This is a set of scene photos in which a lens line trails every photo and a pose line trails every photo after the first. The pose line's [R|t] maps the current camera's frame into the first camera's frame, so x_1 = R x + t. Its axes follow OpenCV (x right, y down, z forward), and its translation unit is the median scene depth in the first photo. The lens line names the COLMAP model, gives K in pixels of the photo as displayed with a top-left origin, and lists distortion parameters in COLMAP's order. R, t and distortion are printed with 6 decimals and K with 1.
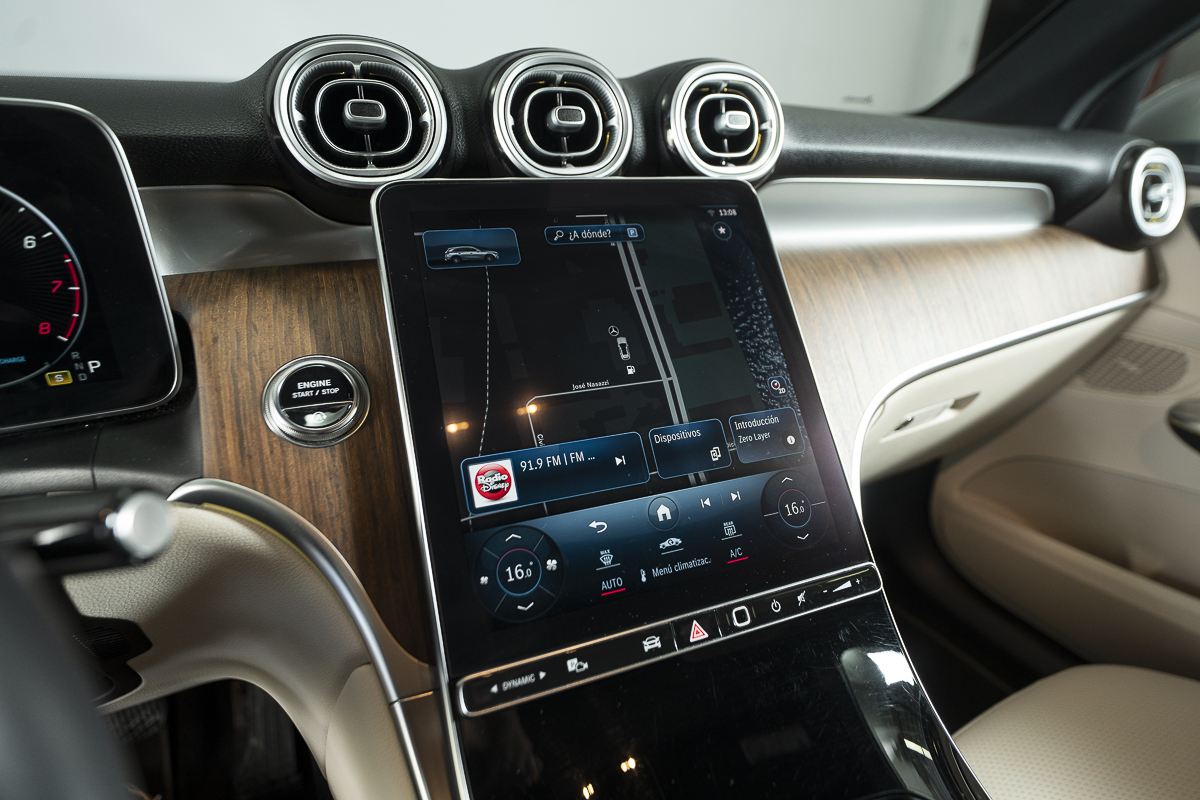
lens RADIAL K [[607.0, 0, 598.1], [0, 607.0, 404.3], [0, 0, 1]] dist [-0.012176, -0.000489]
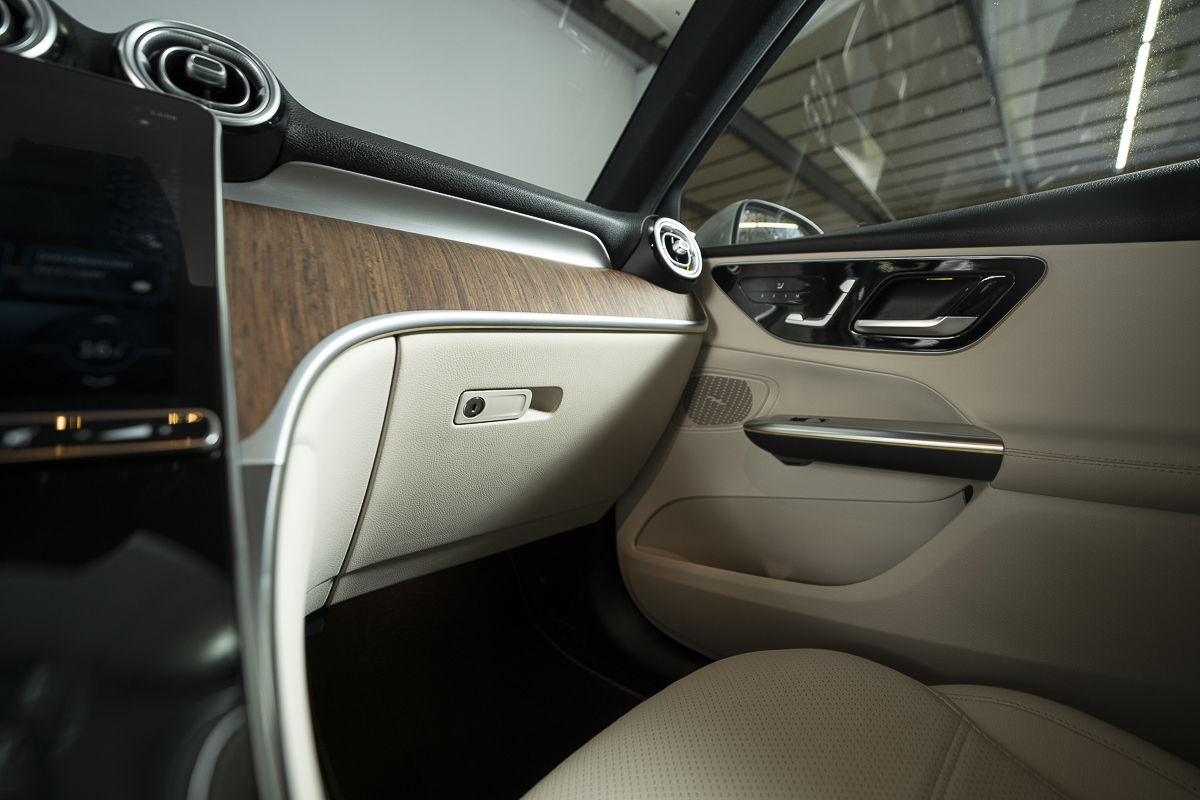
lens RADIAL K [[483.6, 0, 596.6], [0, 483.6, 401.9], [0, 0, 1]] dist [-0.028960, 0.000428]
pose [[0.951058, -0.028856, 0.307661, 0.714444], [0.135747, 0.933432, -0.332081, 0.496789], [-0.277598, 0.357592, 0.891665, 0.378809]]
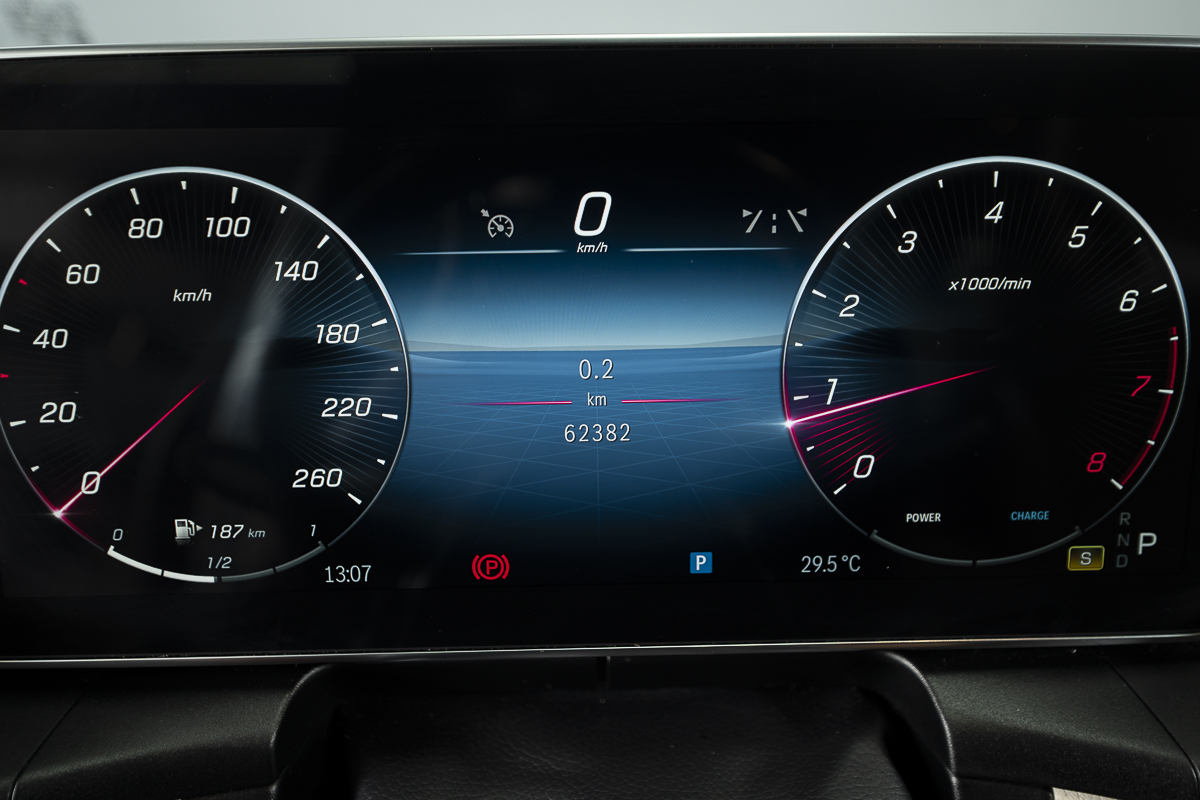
lens RADIAL K [[774.9, 0, 601.3], [0, 774.9, 407.5], [0, 0, 1]] dist [0.018369, 0.000246]
pose [[0.896544, 0.076202, -0.436351, -0.848344], [-0.155668, 0.976459, -0.149319, -0.004358], [0.414700, 0.201797, 0.887300, 0.177144]]
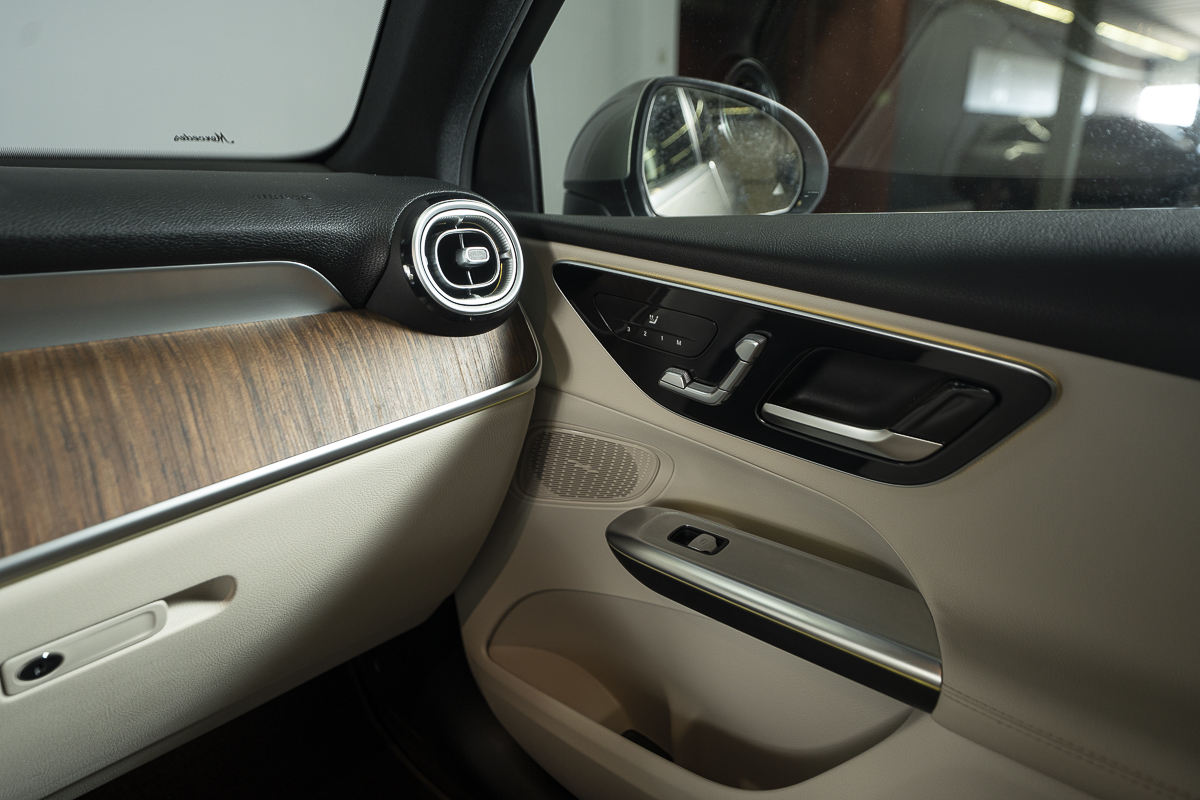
lens RADIAL K [[755.8, 0, 594.8], [0, 755.8, 406.4], [0, 0, 1]] dist [0.017670, 0.000943]
pose [[0.952972, -0.122243, 0.277310, 1.346795], [0.151527, 0.984646, -0.086671, -0.111926], [-0.262457, 0.124615, 0.956863, 0.147129]]
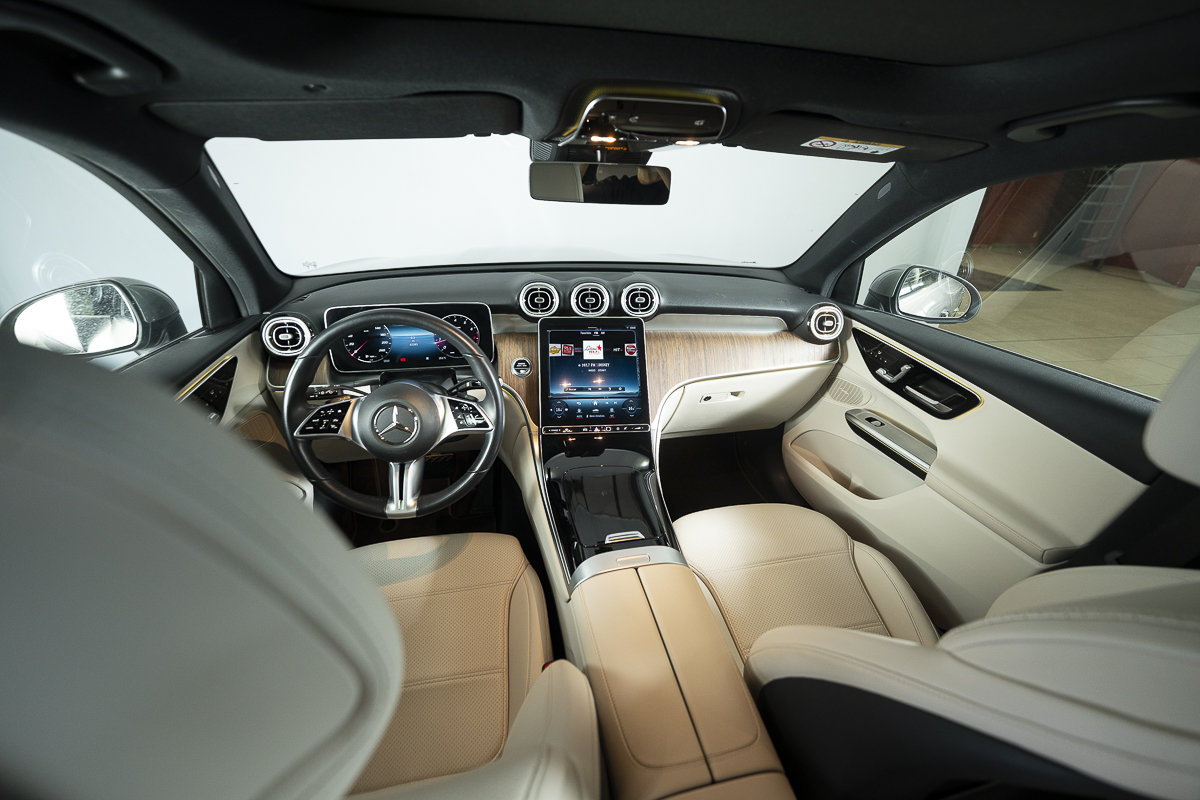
lens RADIAL K [[483.6, 0, 597.7], [0, 483.6, 401.2], [0, 0, 1]] dist [-0.028960, 0.000428]
pose [[0.965269, 0.127018, -0.228301, 0.832470], [-0.120342, 0.991801, 0.042987, 0.018048], [0.231890, -0.014020, 0.972641, -2.112471]]
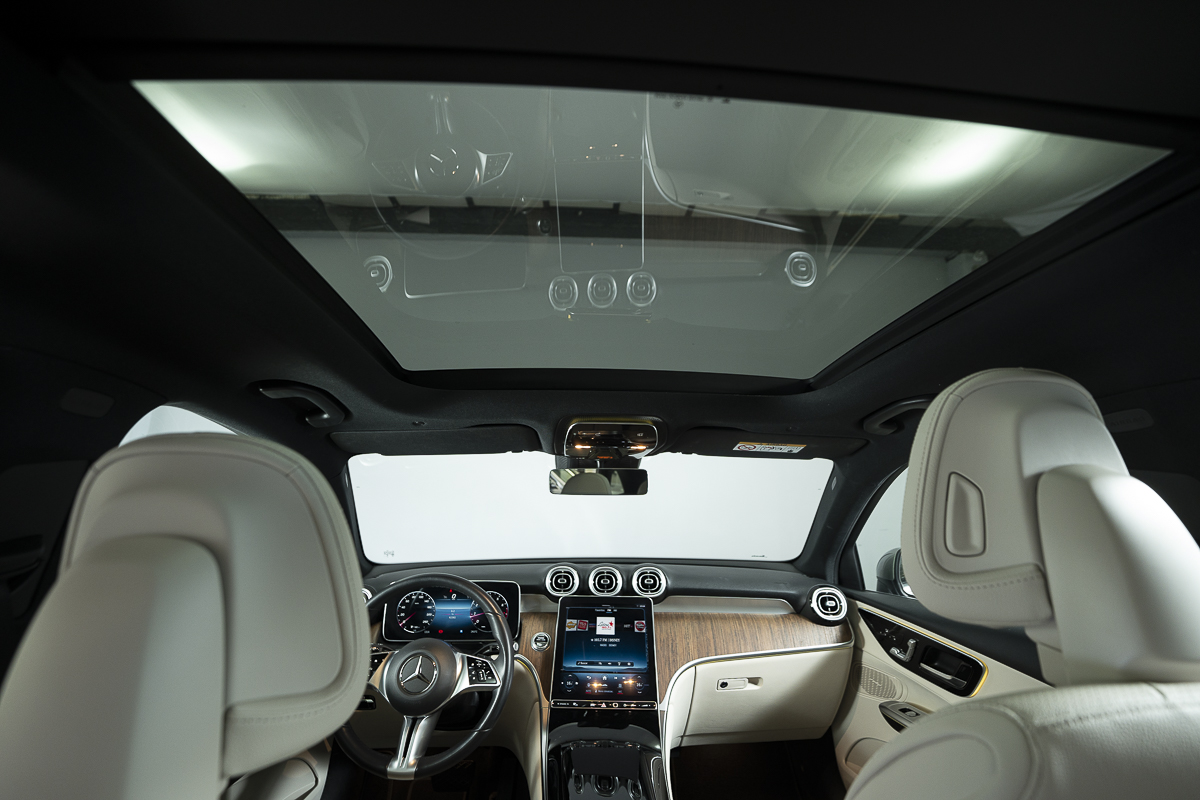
lens RADIAL K [[483.6, 0, 600.0], [0, 483.6, 399.6], [0, 0, 1]] dist [-0.028960, 0.000428]
pose [[0.920104, -0.092926, -0.380492, 1.495604], [-0.151241, 0.811809, -0.563997, 0.474818], [0.361297, 0.576482, 0.732894, -2.565733]]
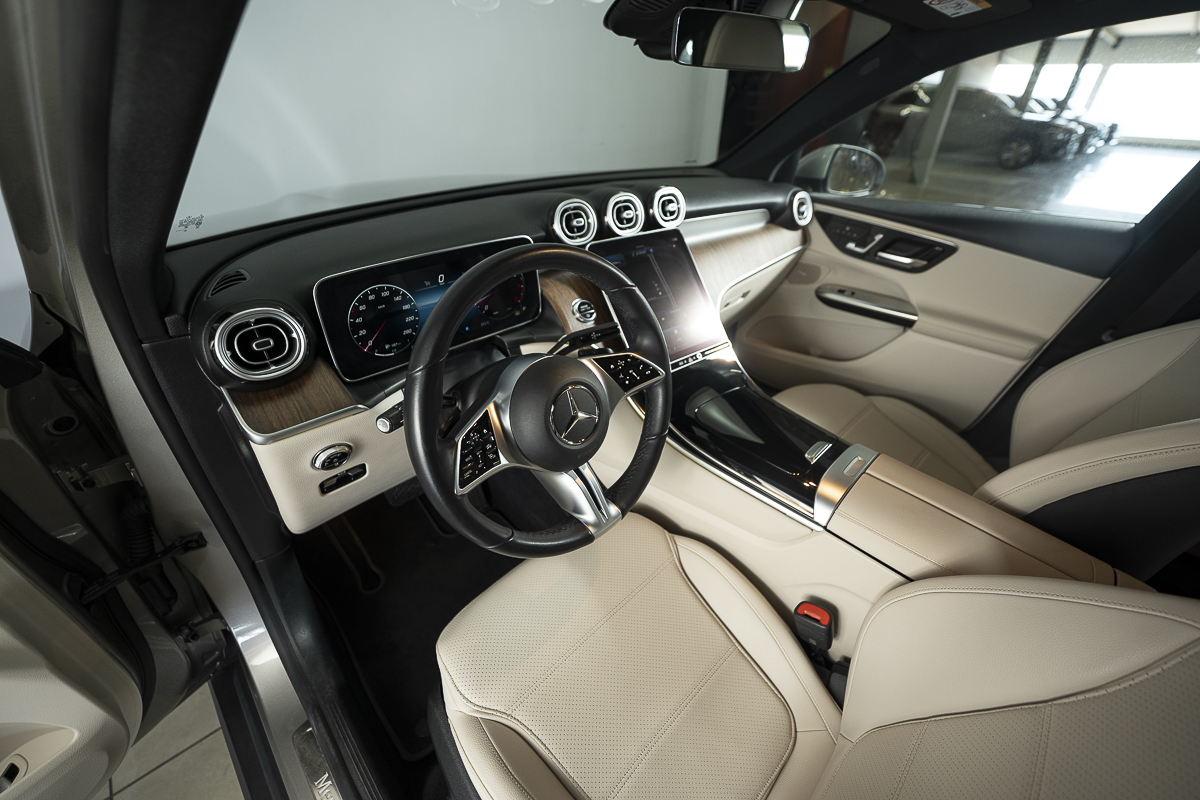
lens RADIAL K [[483.6, 0, 596.5], [0, 483.6, 399.8], [0, 0, 1]] dist [-0.028960, 0.000428]
pose [[0.958748, -0.162818, 0.233008, -1.023272], [0.128289, 0.979319, 0.156446, 0.059794], [-0.253661, -0.120100, 0.959808, -1.595917]]
